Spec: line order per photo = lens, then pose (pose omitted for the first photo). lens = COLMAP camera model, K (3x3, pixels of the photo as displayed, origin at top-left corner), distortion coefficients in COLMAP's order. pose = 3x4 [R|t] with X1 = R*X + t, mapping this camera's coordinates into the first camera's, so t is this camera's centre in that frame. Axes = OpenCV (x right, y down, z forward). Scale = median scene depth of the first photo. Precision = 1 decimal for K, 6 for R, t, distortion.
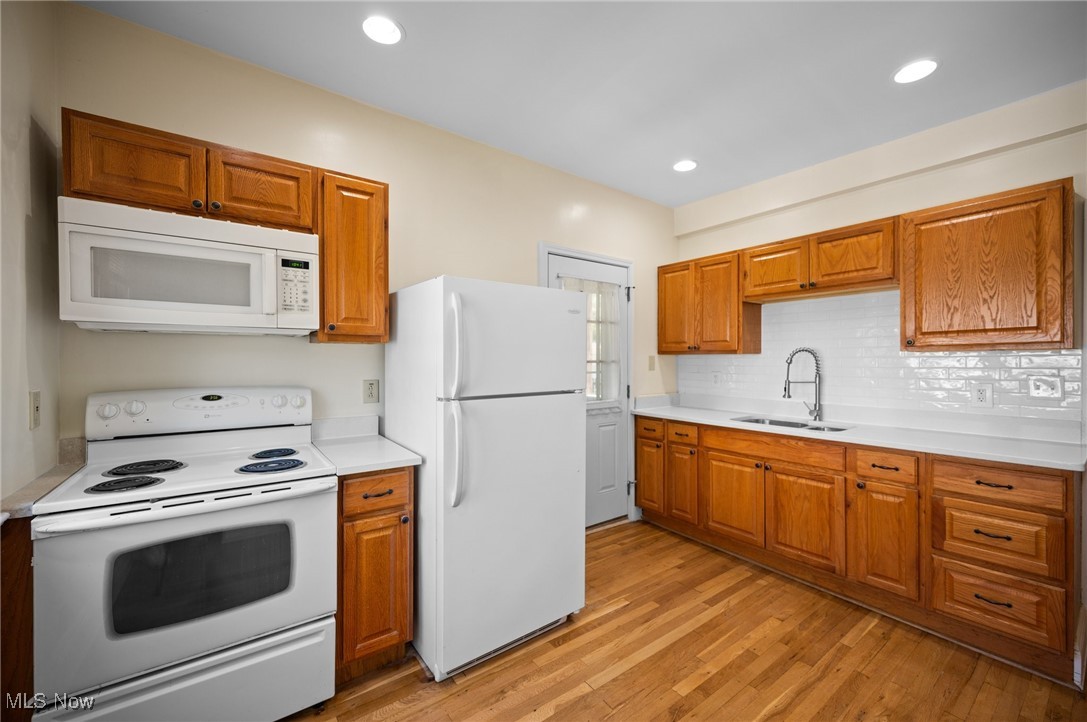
lens RADIAL K [[433.4, 0, 544.4], [0, 433.4, 352.1], [0, 0, 1]] dist [-0.001256, -0.000008]
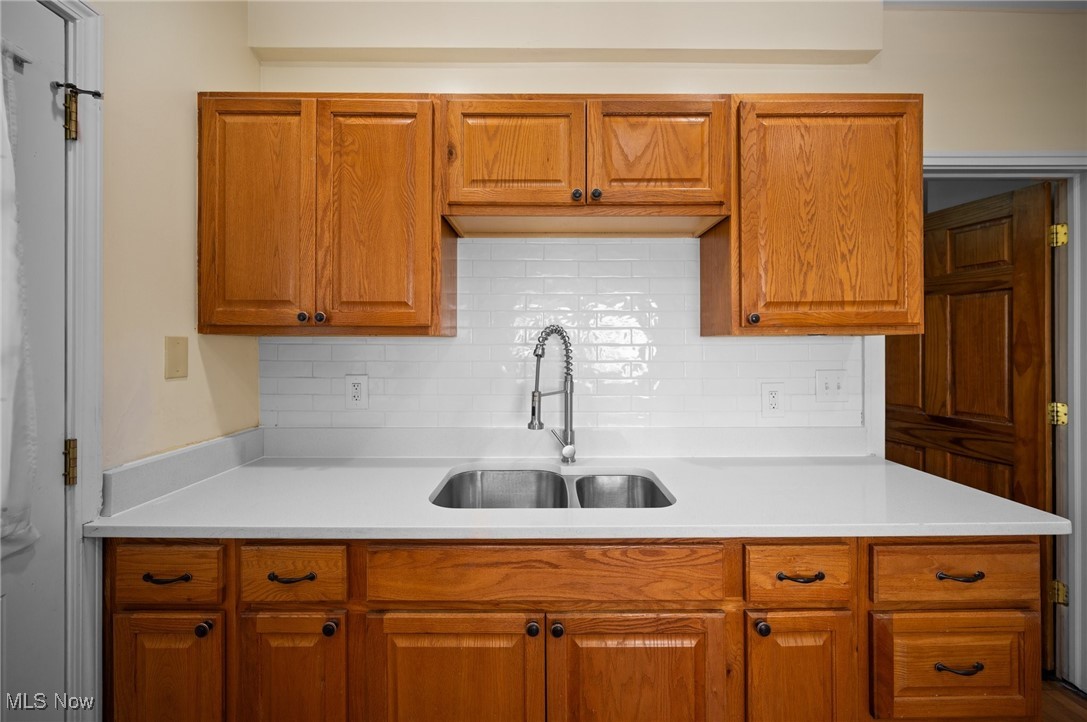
lens RADIAL K [[433.4, 0, 544.4], [0, 433.4, 352.1], [0, 0, 1]] dist [-0.001256, -0.000008]
pose [[0.588987, -0.004913, 0.808127, 0.196299], [-0.015762, 0.999721, 0.017566, 0.013658], [-0.807989, -0.023084, 0.588746, 0.777841]]
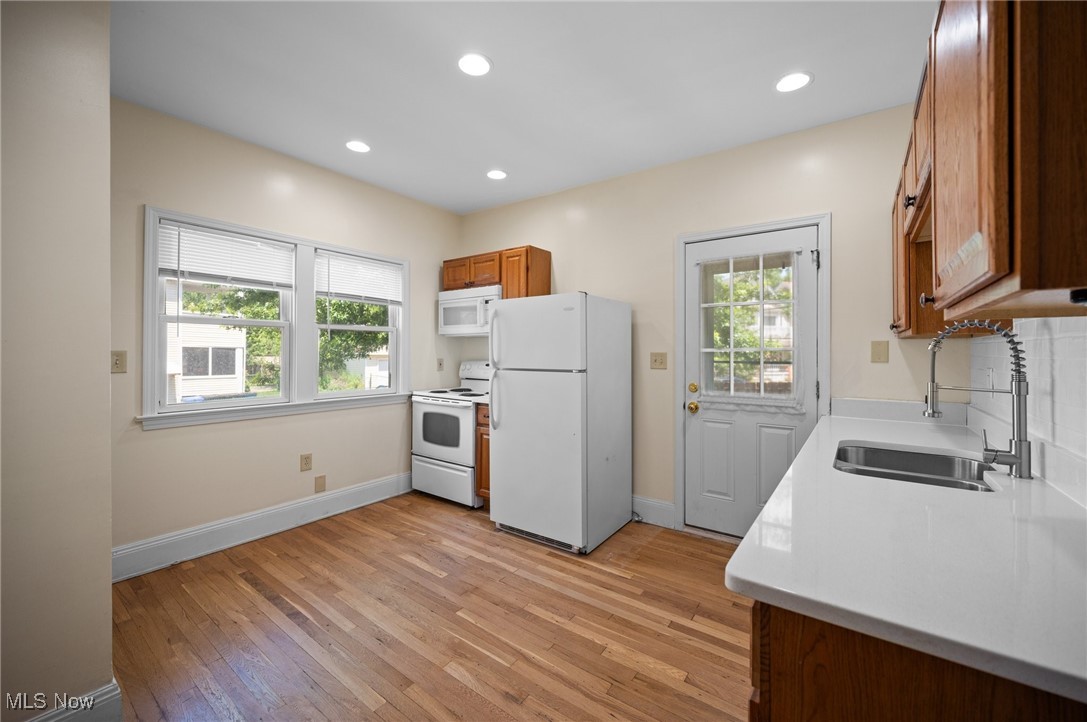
lens RADIAL K [[428.9, 0, 544.9], [0, 428.9, 335.0], [0, 0, 1]] dist [-0.000322, -0.000020]
pose [[0.300387, -0.036507, -0.953118, 1.004223], [0.012278, 0.999332, -0.034408, 0.021607], [0.953738, -0.001366, 0.300635, 0.435159]]
